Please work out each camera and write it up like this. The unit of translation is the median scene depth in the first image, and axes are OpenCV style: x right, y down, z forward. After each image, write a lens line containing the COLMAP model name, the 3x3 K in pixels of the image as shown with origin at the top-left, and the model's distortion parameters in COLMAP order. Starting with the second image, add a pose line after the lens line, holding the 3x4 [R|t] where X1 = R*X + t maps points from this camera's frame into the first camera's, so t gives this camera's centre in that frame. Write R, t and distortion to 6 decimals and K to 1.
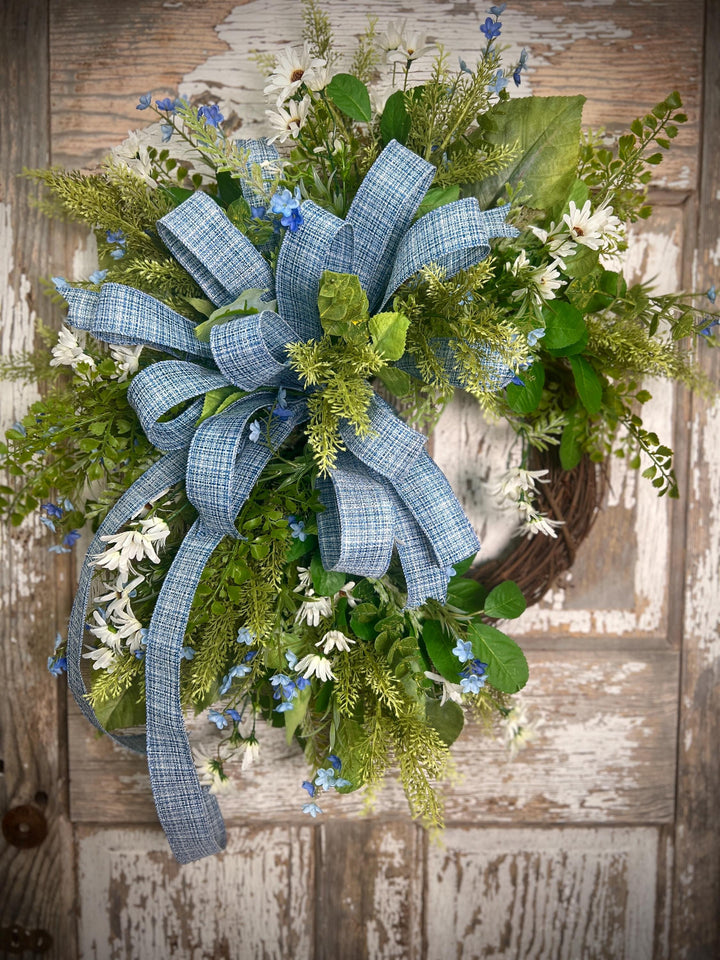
lens RADIAL K [[718.5, 0, 350.2], [0, 718.5, 489.8], [0, 0, 1]] dist [0.018824, -0.035990]
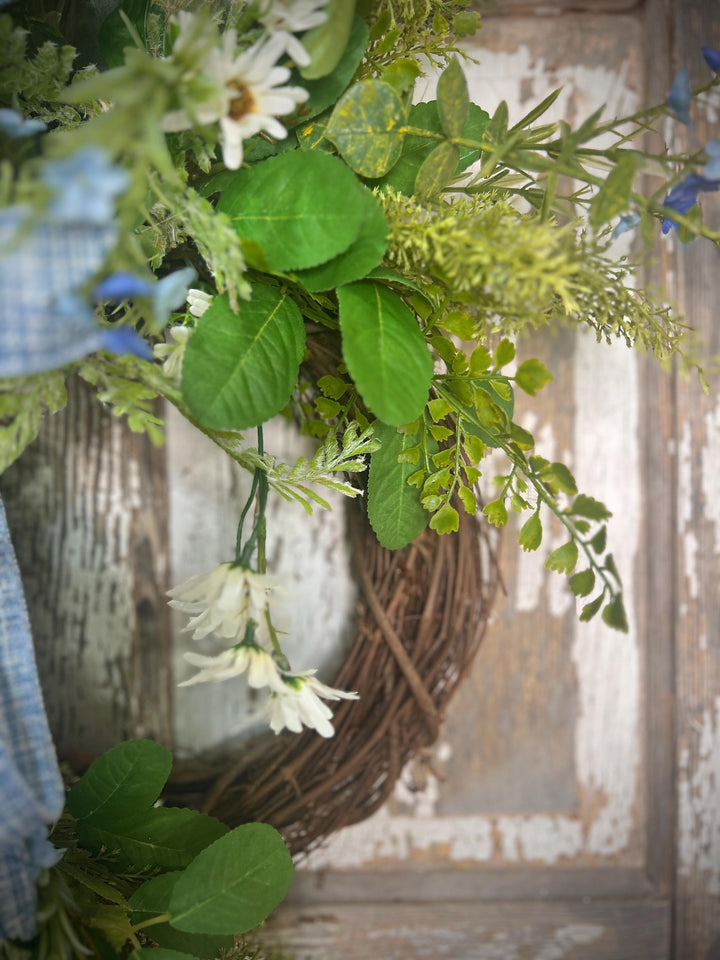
lens RADIAL K [[718.5, 0, 362.7], [0, 718.5, 501.4], [0, 0, 1]] dist [0.018824, -0.035990]
pose [[0.999242, -0.022580, -0.031717, 0.271669], [0.021552, 0.999243, -0.032385, -0.040370], [0.032425, 0.031677, 0.998972, 0.496777]]
